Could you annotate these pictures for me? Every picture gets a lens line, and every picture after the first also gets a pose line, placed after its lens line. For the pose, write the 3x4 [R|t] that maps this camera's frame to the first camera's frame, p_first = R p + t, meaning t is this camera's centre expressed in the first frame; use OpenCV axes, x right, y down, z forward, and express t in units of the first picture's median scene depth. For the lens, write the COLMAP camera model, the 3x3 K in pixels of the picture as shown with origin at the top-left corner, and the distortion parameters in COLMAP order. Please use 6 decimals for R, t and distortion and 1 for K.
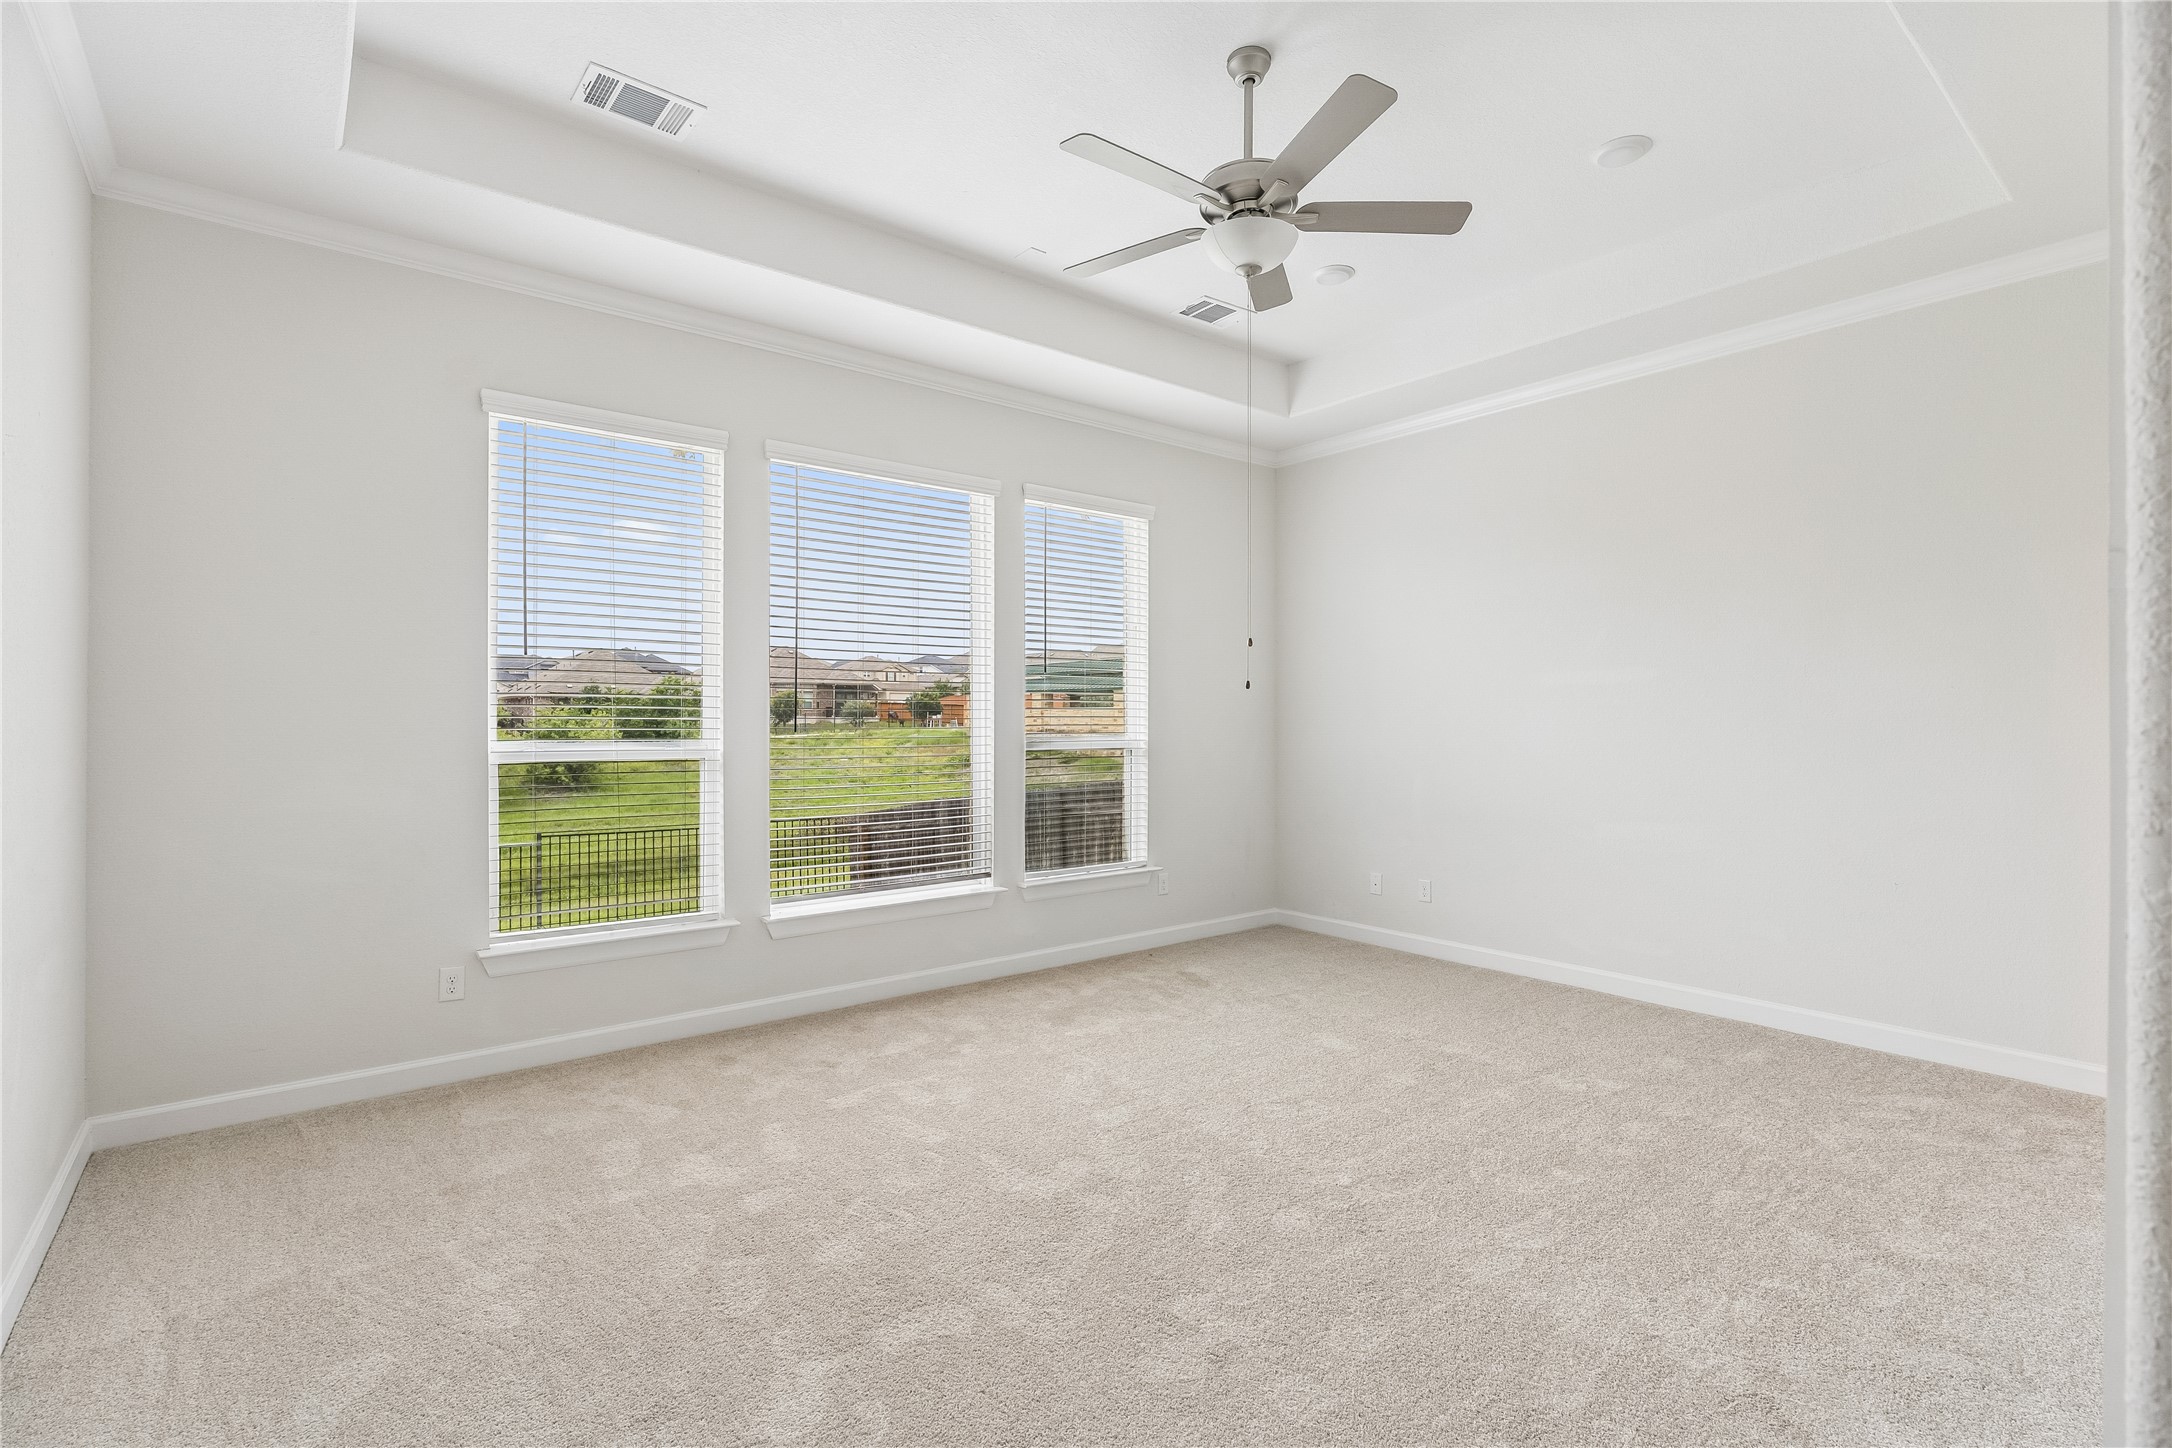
lens RADIAL K [[997.3, 0, 1086.0], [0, 997.3, 724.0], [0, 0, 1]] dist [-0.013396, 0.000224]
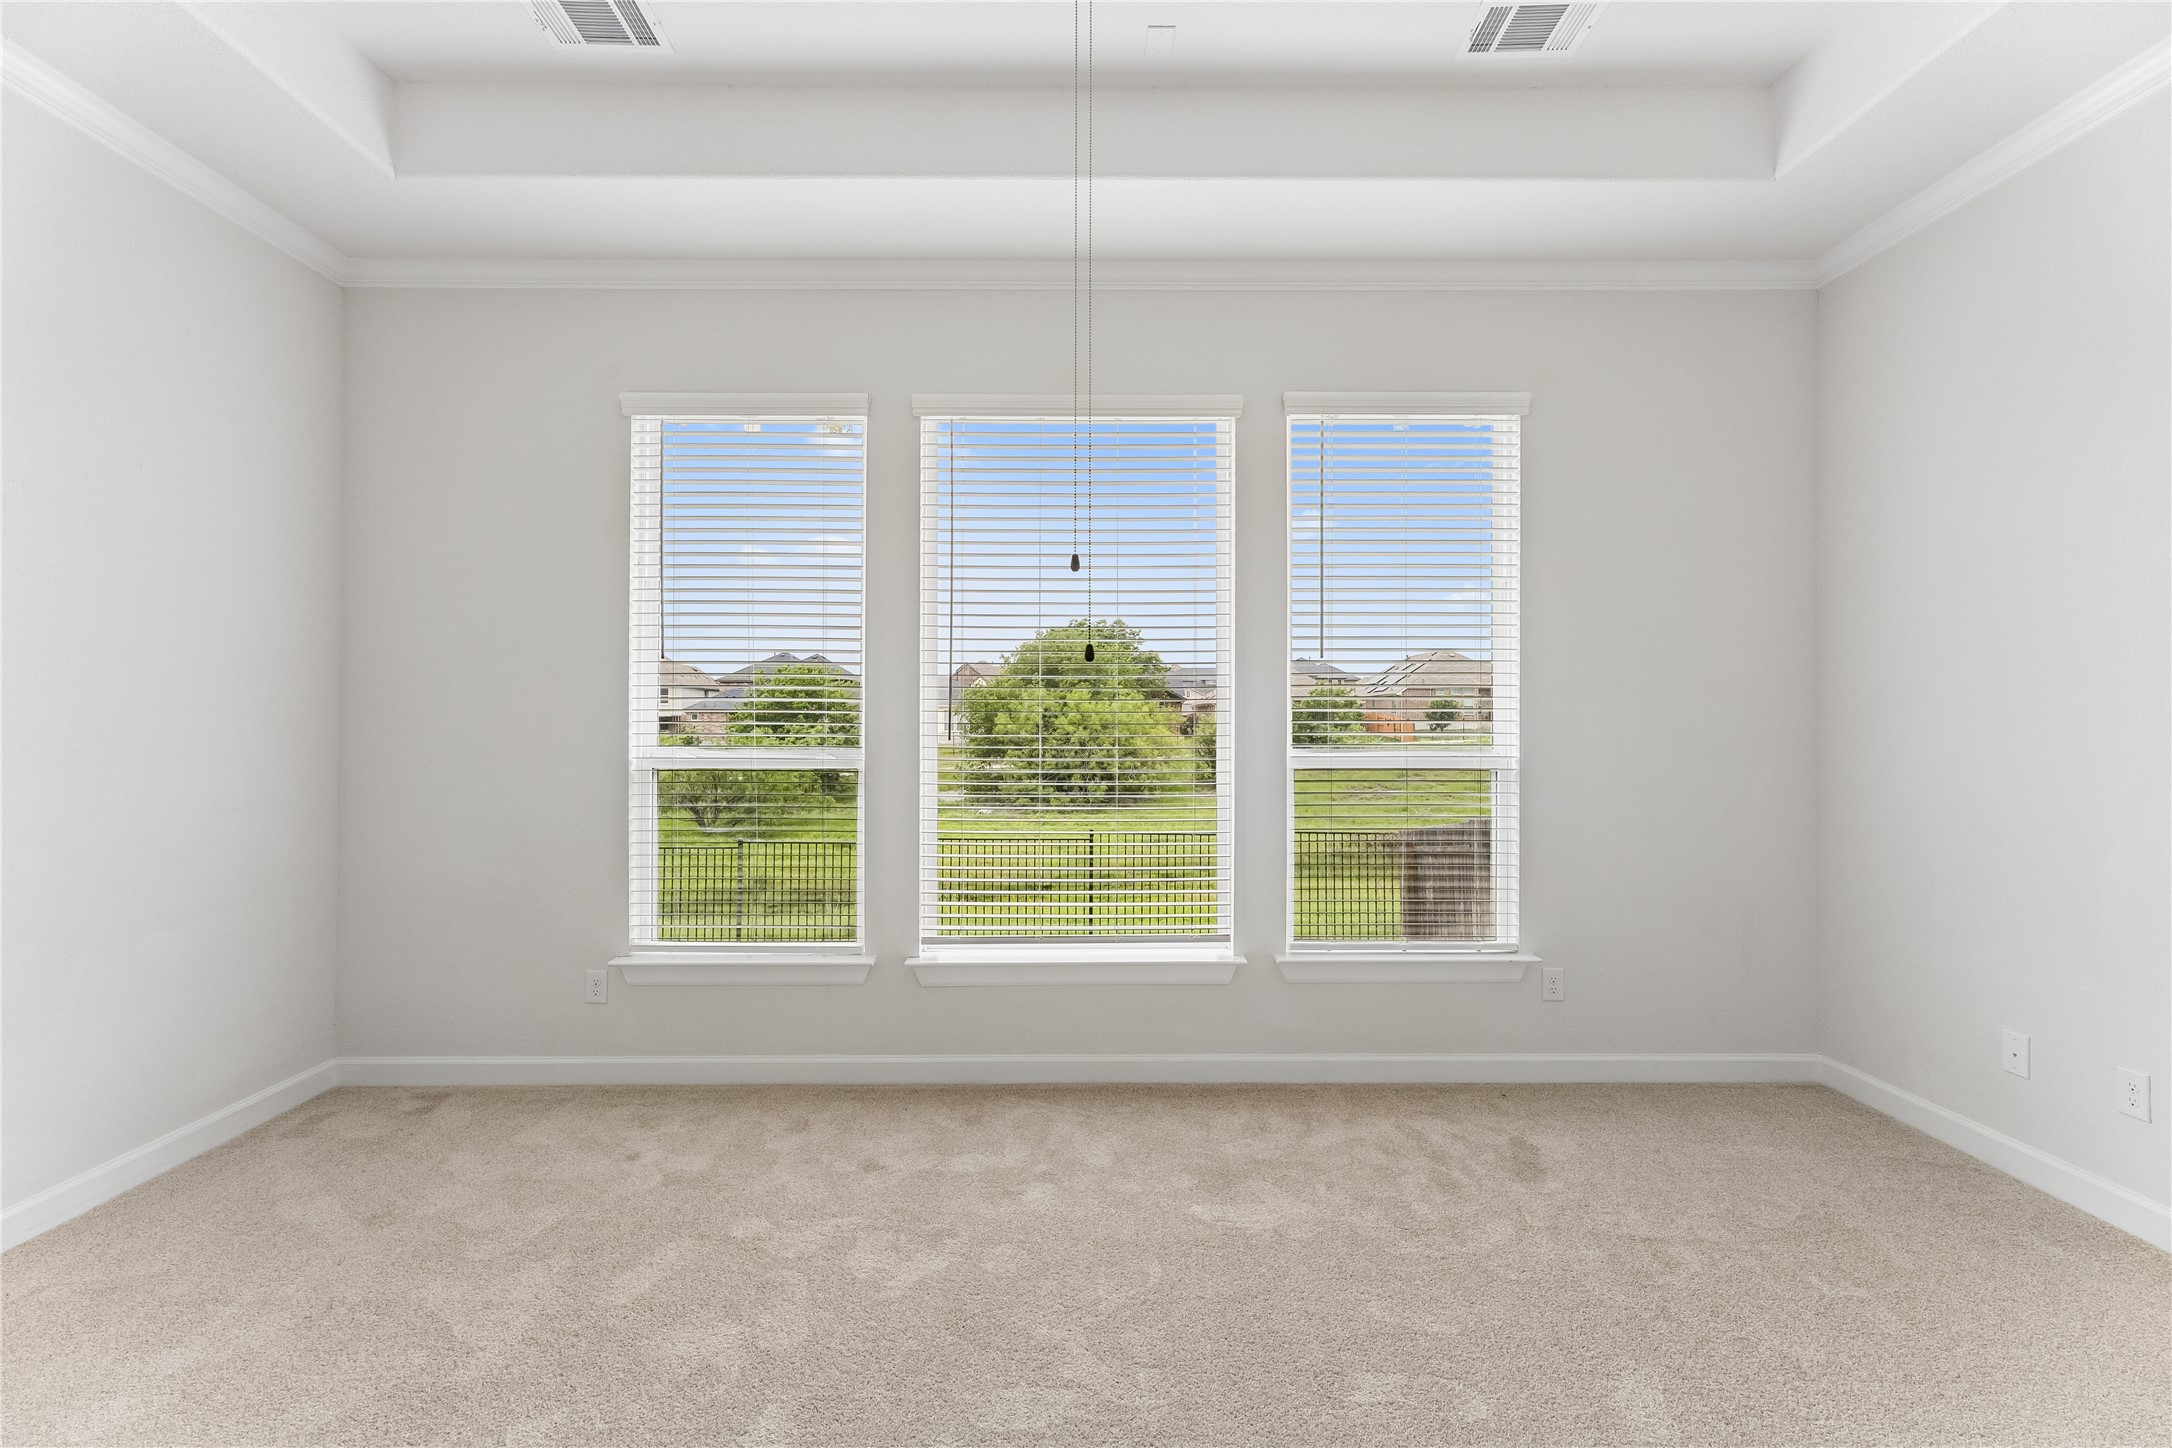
lens RADIAL K [[986.8, 0, 1082.9], [0, 986.8, 720.2], [0, 0, 1]] dist [0.001346, 0.000359]
pose [[0.785870, -0.002288, -0.618388, 0.314404], [-0.002920, 0.999968, -0.007410, -0.002763], [0.618385, 0.007629, 0.785838, 0.434619]]
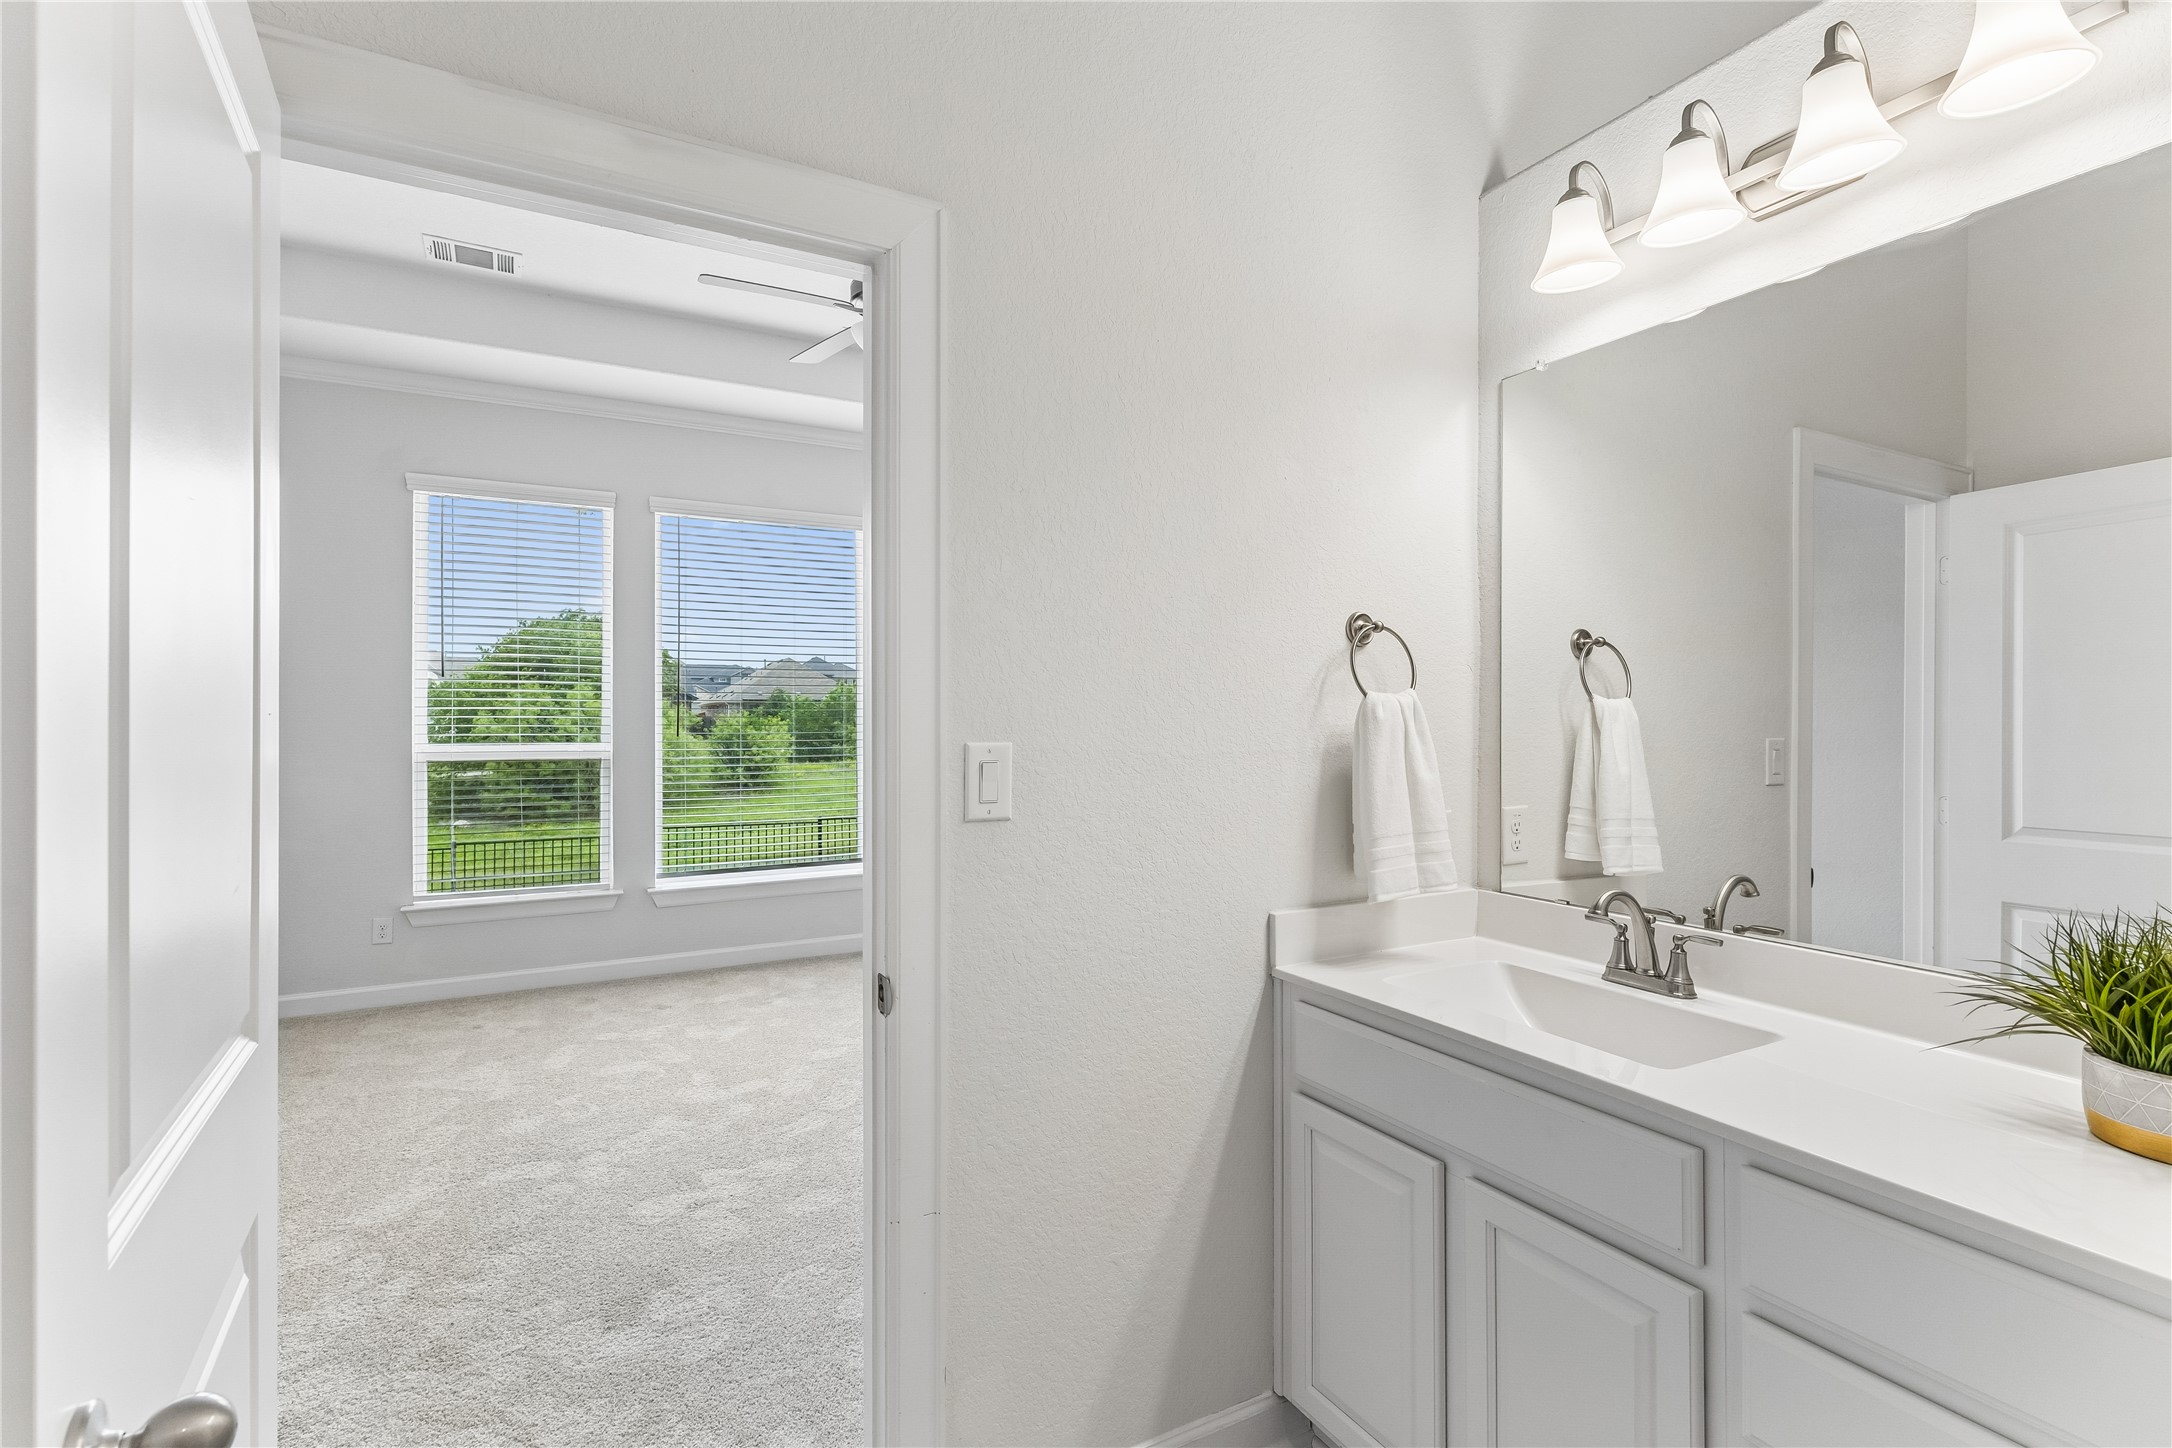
lens RADIAL K [[999.6, 0, 1095.4], [0, 999.6, 713.1], [0, 0, 1]] dist [0.001471, 0.000104]
pose [[0.985243, -0.005634, -0.171069, 0.428894], [0.003385, 0.999904, -0.013437, -0.001890], [0.171128, 0.012659, 0.985167, -0.115334]]
